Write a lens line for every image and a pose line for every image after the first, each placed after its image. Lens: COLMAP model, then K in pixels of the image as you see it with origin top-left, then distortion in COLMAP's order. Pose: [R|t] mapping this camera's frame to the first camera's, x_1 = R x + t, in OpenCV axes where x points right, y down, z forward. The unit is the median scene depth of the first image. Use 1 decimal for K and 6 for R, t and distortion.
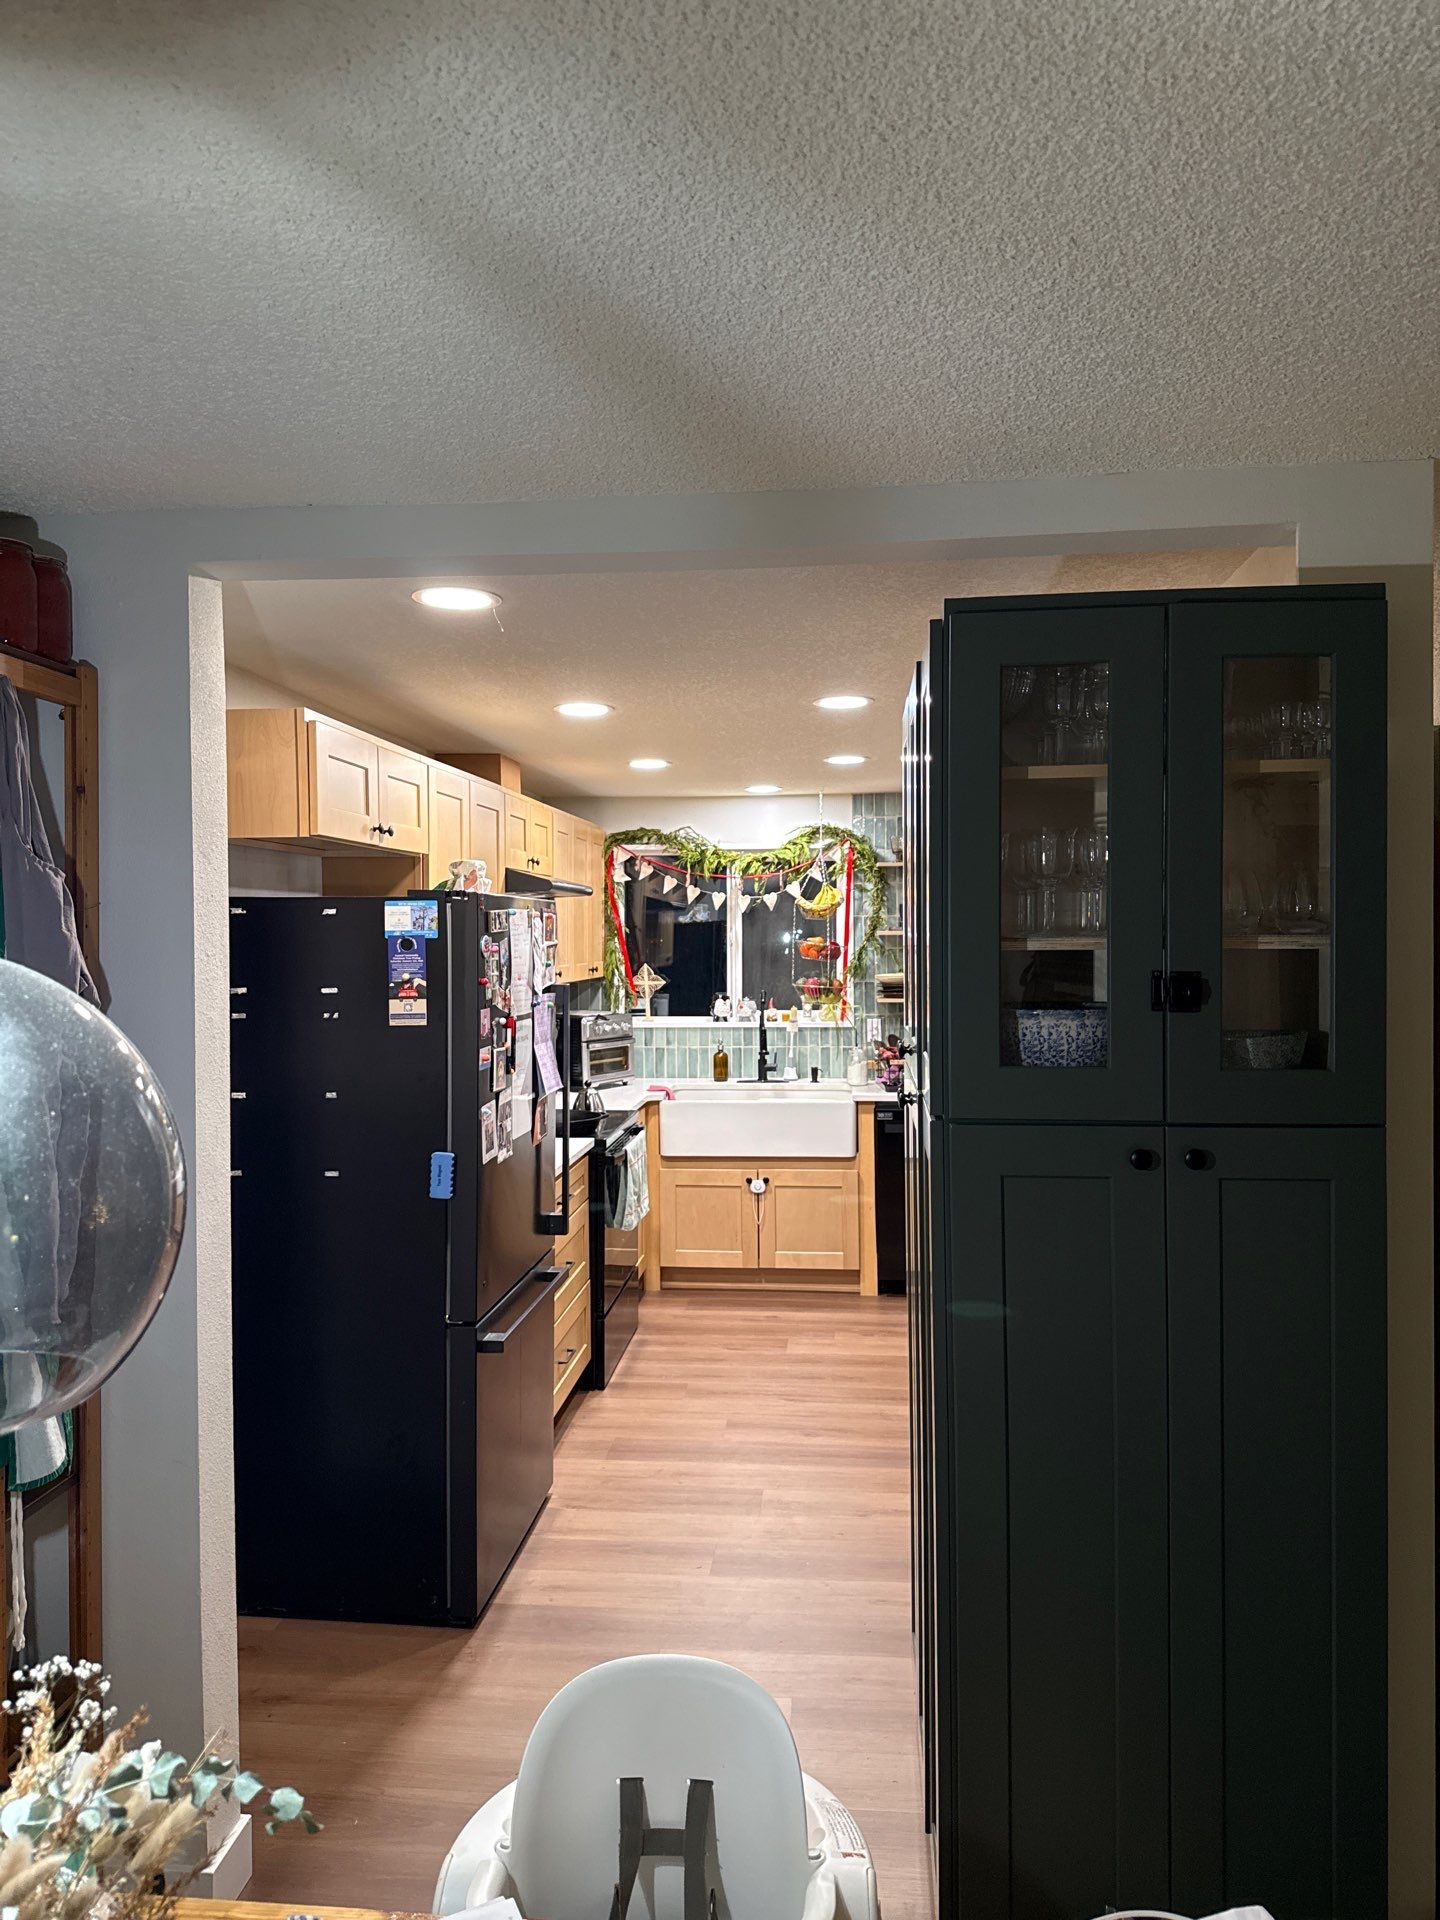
lens RADIAL K [[1313.2, 0, 720.0], [0, 1313.2, 960.0], [0, 0, 1]] dist [0.078992, 0.000733]
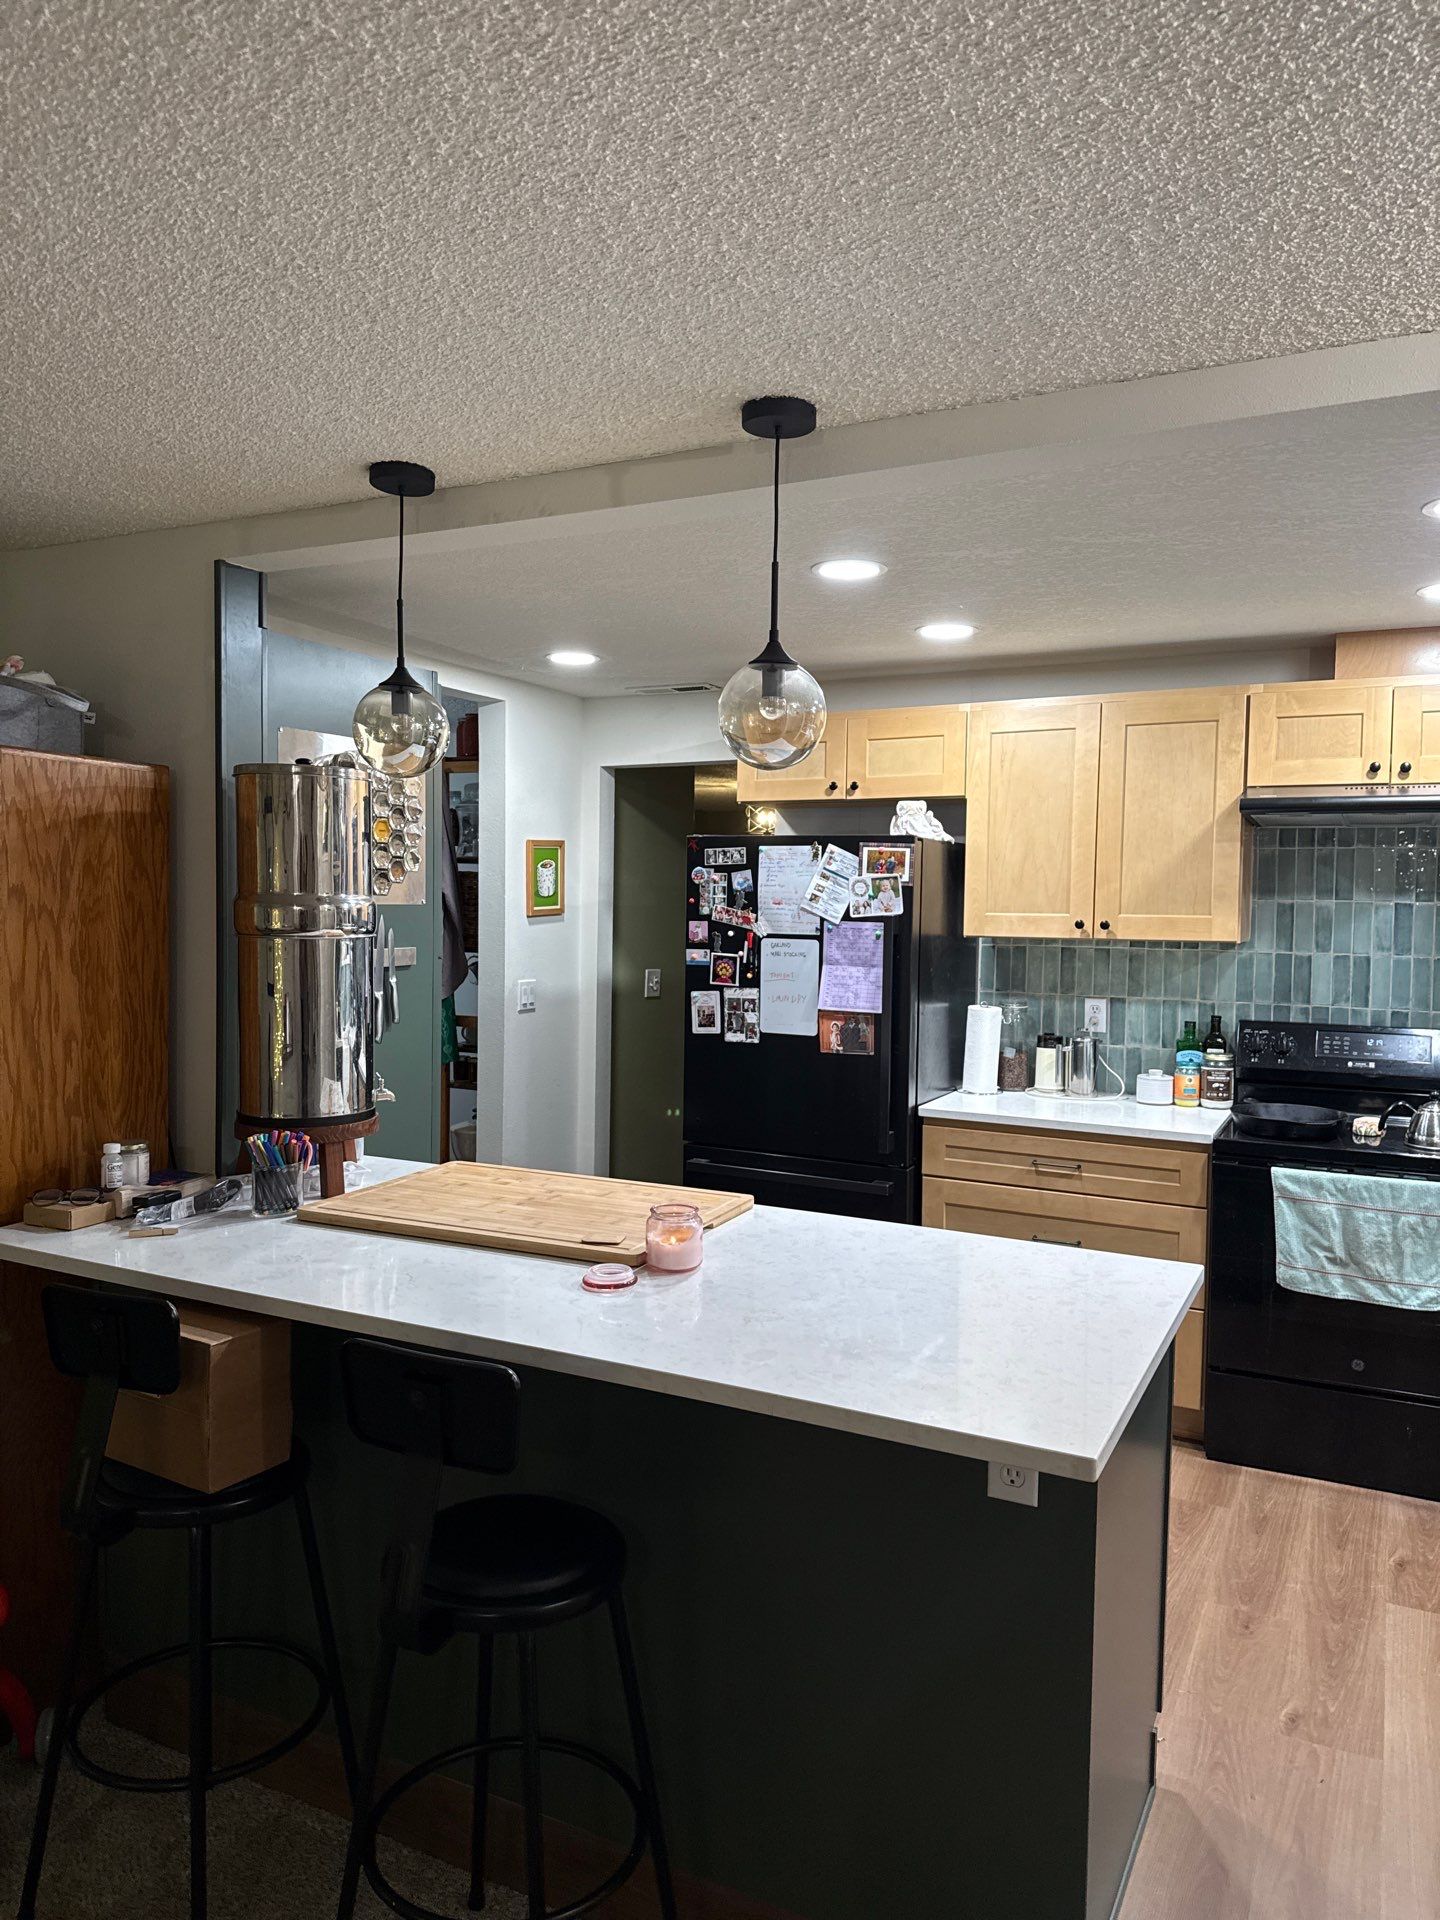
lens RADIAL K [[1330.8, 0, 716.1], [0, 1330.8, 965.4], [0, 0, 1]] dist [0.120747, -0.231523]
pose [[-0.358636, 0.050162, -0.932129, 0.552105], [-0.030651, 0.997384, 0.065467, -0.004089], [0.932974, 0.052049, -0.356160, 0.753288]]
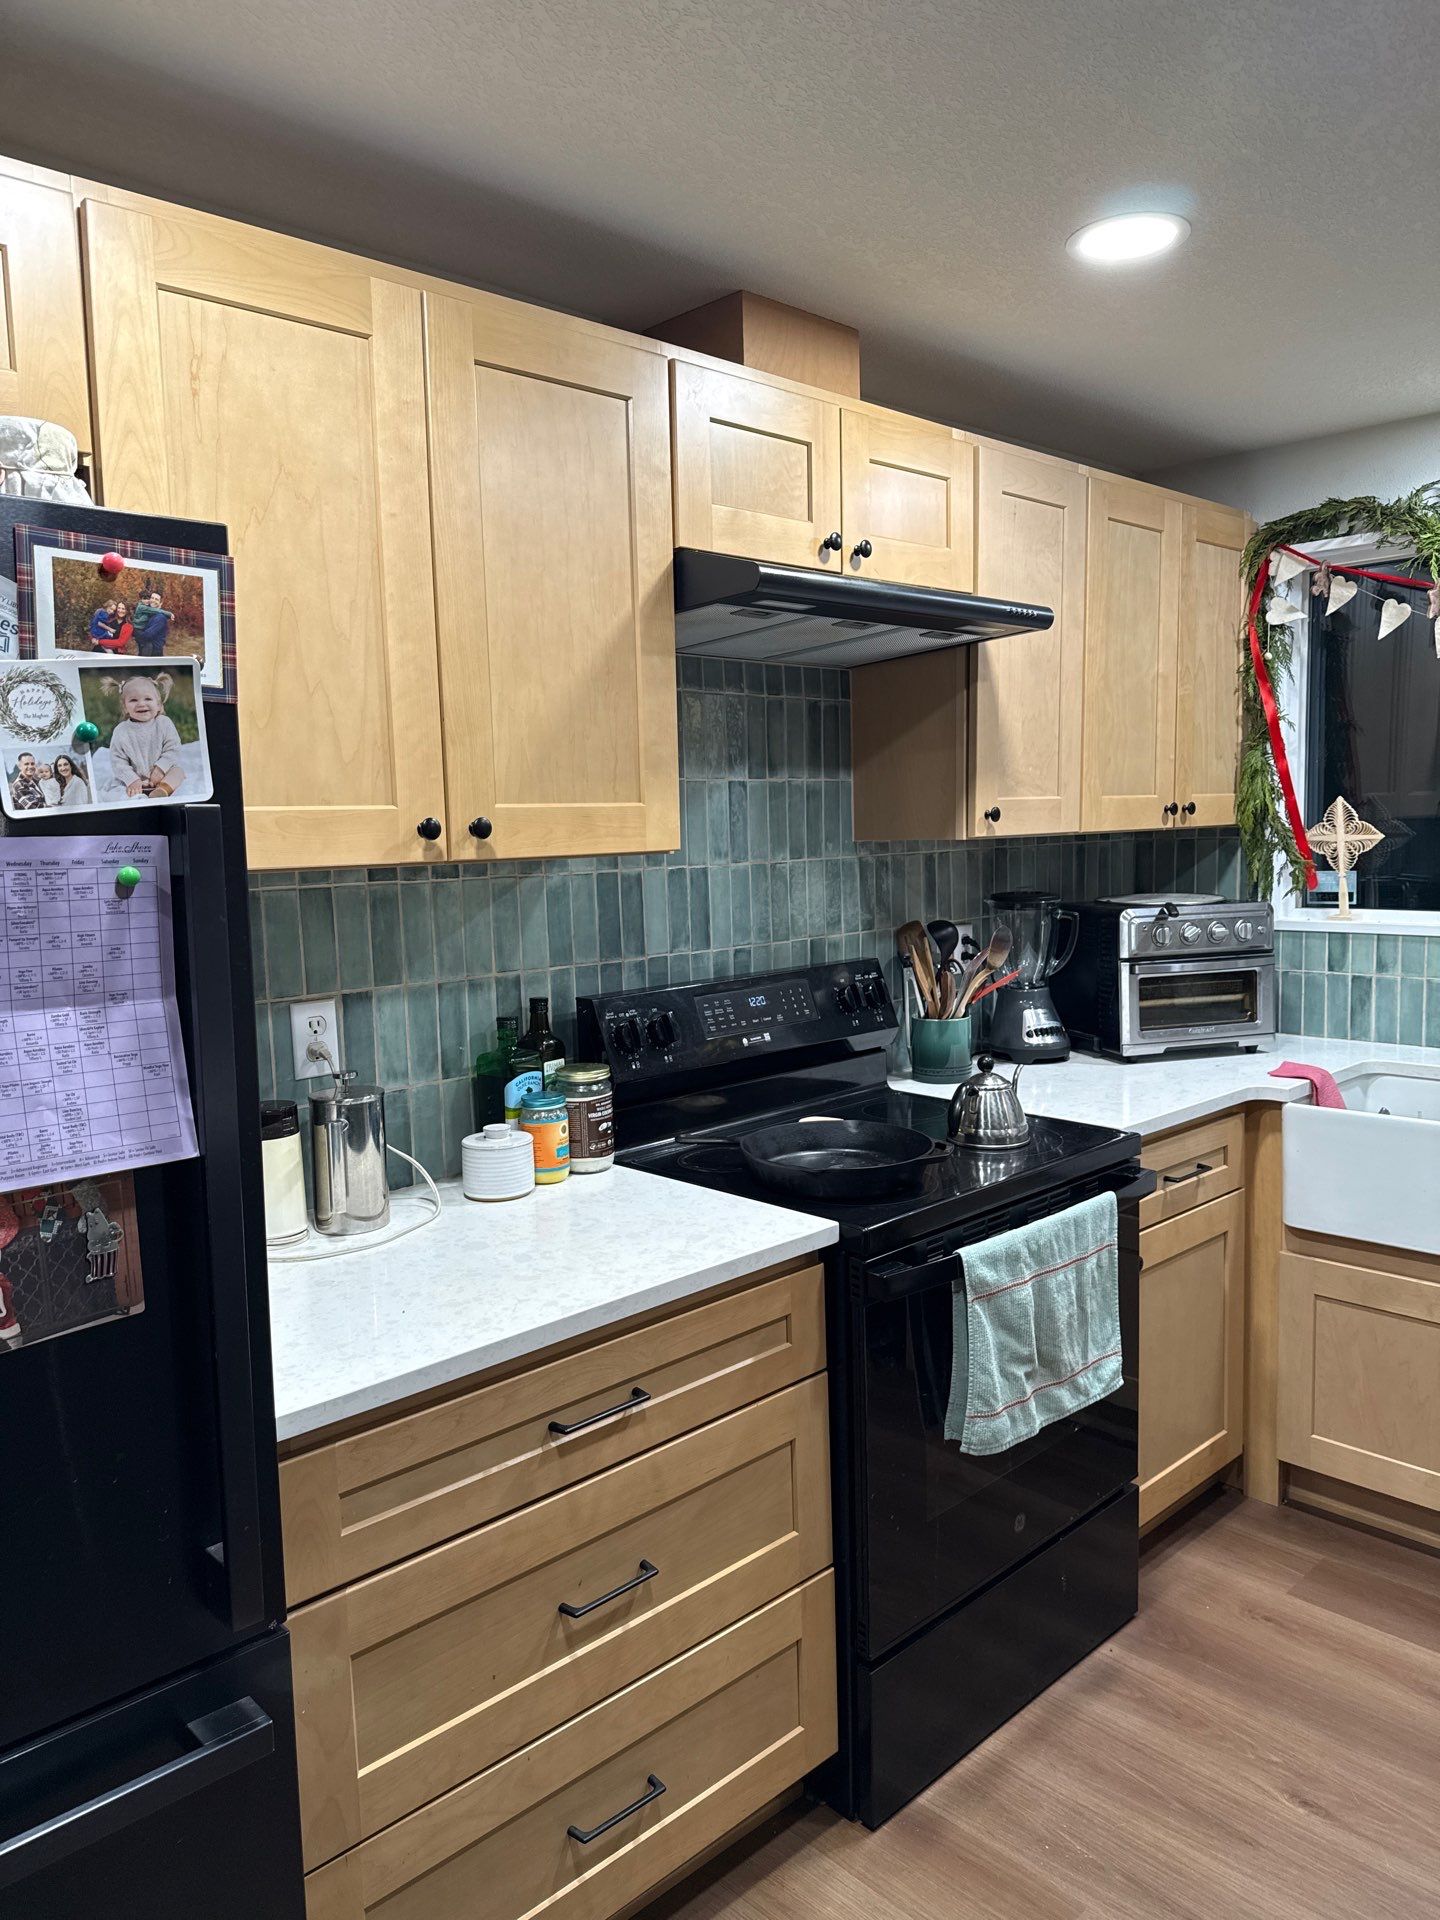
lens RADIAL K [[1330.8, 0, 716.1], [0, 1330.8, 965.4], [0, 0, 1]] dist [0.120747, -0.231523]
pose [[0.758010, 0.054332, -0.649976, 0.097359], [0.009449, 0.995505, 0.094234, 0.016059], [0.652175, -0.077572, 0.754089, 0.511644]]
